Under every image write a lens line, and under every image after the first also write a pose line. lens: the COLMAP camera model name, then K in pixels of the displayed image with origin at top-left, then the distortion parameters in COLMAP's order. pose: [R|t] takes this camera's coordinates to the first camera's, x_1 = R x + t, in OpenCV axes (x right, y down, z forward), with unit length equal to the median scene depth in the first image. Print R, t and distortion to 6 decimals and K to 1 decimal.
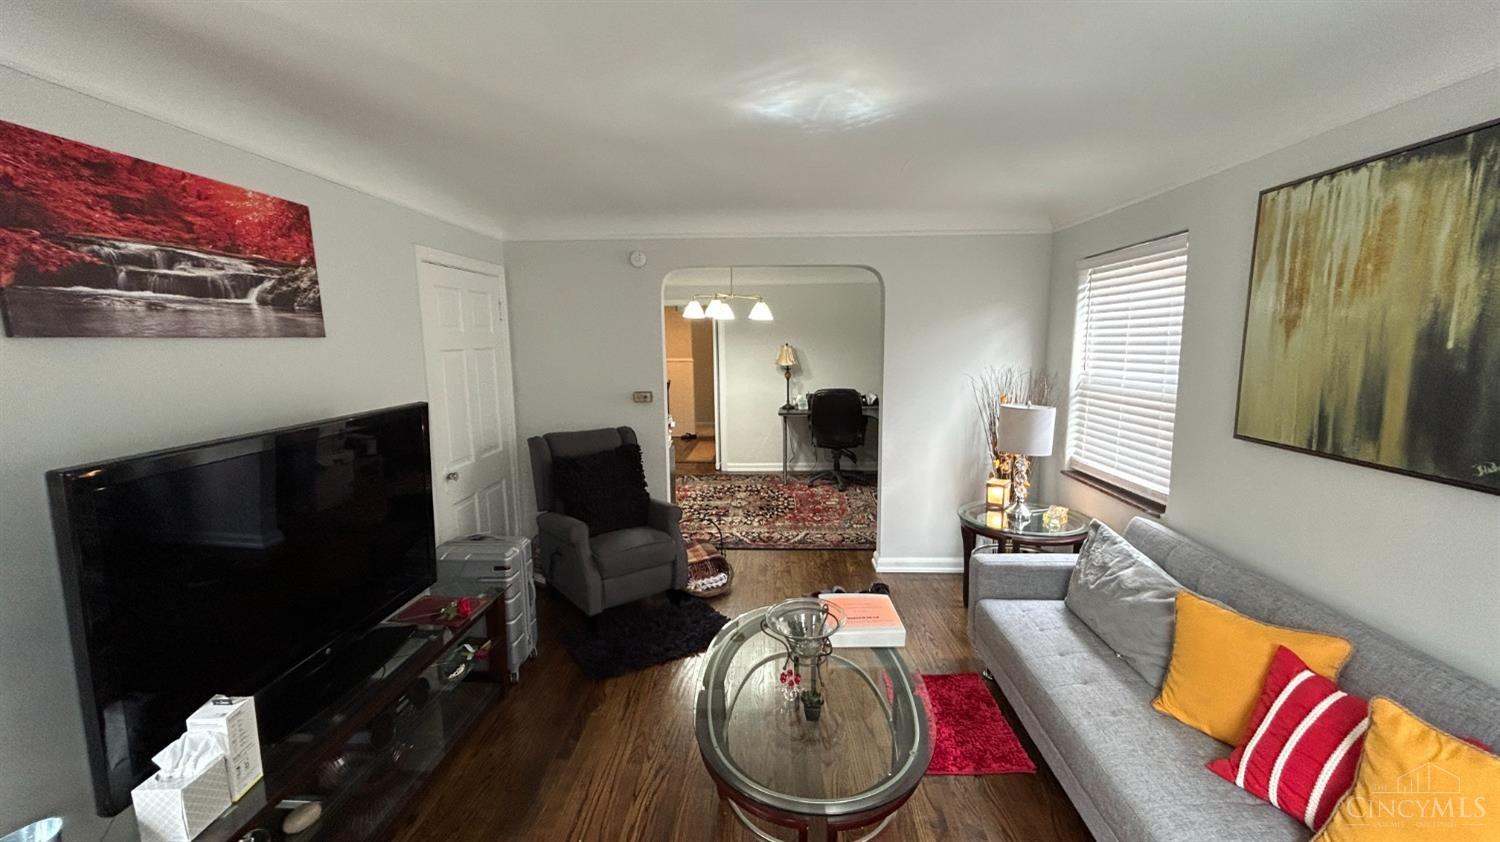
lens RADIAL K [[596.2, 0, 748.0], [0, 596.2, 422.6], [0, 0, 1]] dist [0.000264, 0.000131]
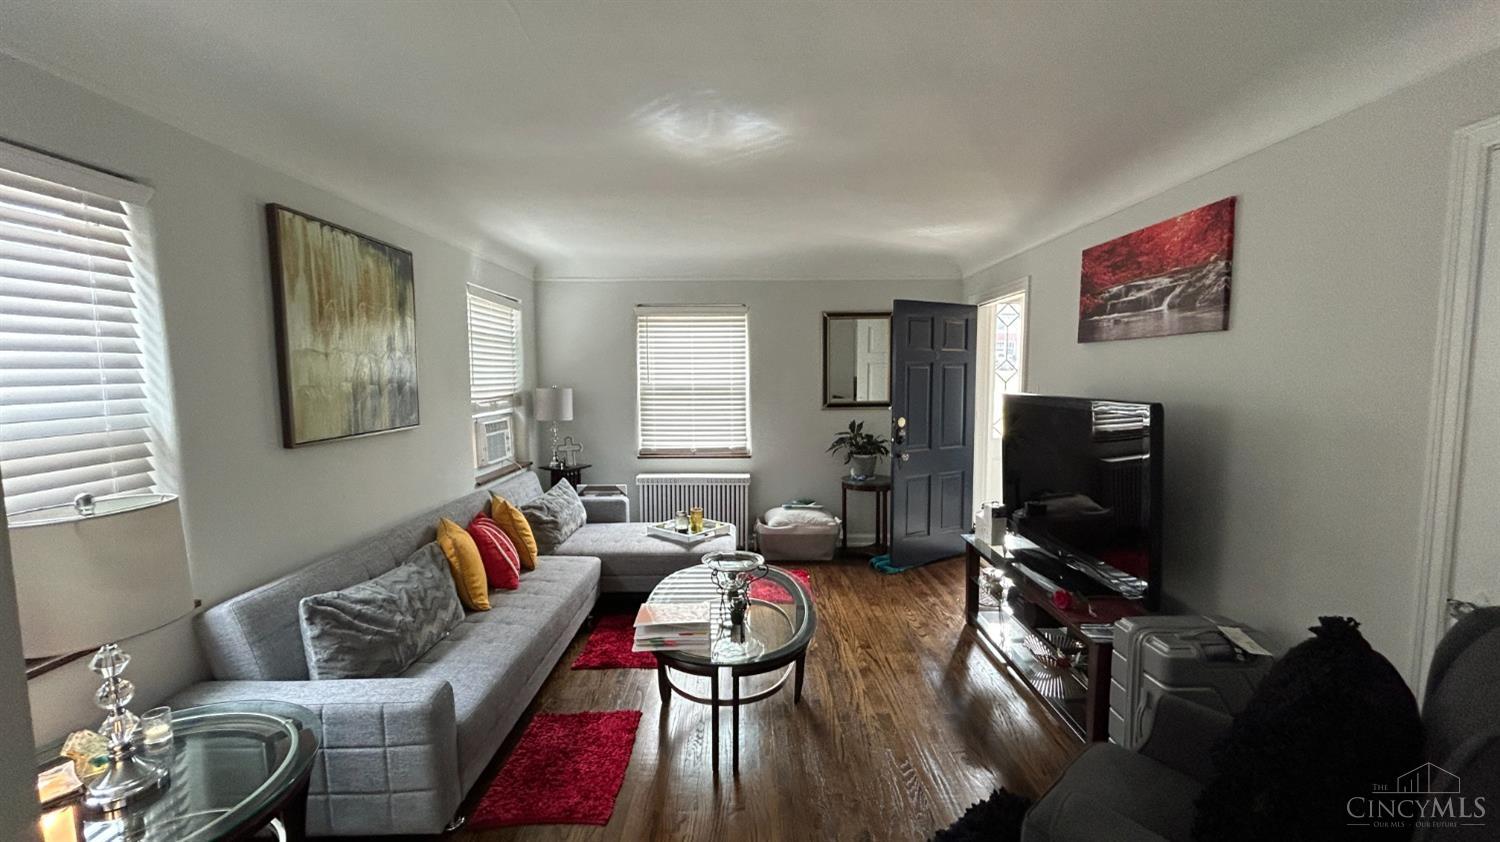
lens RADIAL K [[596.2, 0, 754.4], [0, 596.2, 423.9], [0, 0, 1]] dist [0.000264, 0.000131]
pose [[-0.997739, 0.024304, -0.062663, 0.128974], [0.009640, 0.974438, 0.224448, -0.259492], [0.066516, 0.223337, -0.972469, 2.270773]]
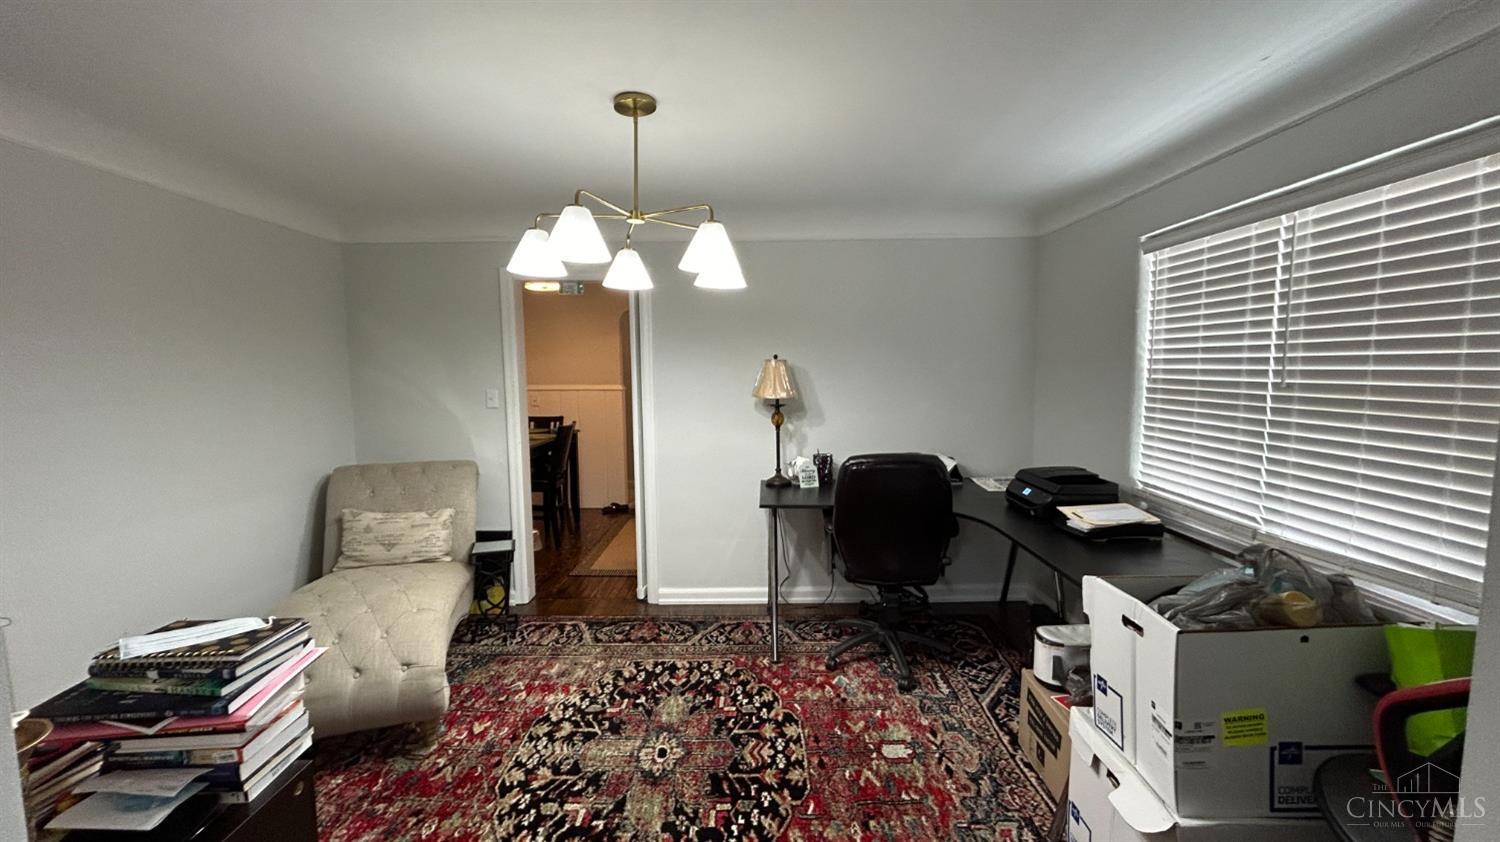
lens RADIAL K [[596.2, 0, 754.5], [0, 596.2, 419.2], [0, 0, 1]] dist [0.000264, 0.000131]
pose [[0.998728, -0.000209, 0.050429, 0.024060], [0.002838, 0.998640, -0.052059, -0.056607], [-0.050349, 0.052135, 0.997370, 0.541585]]
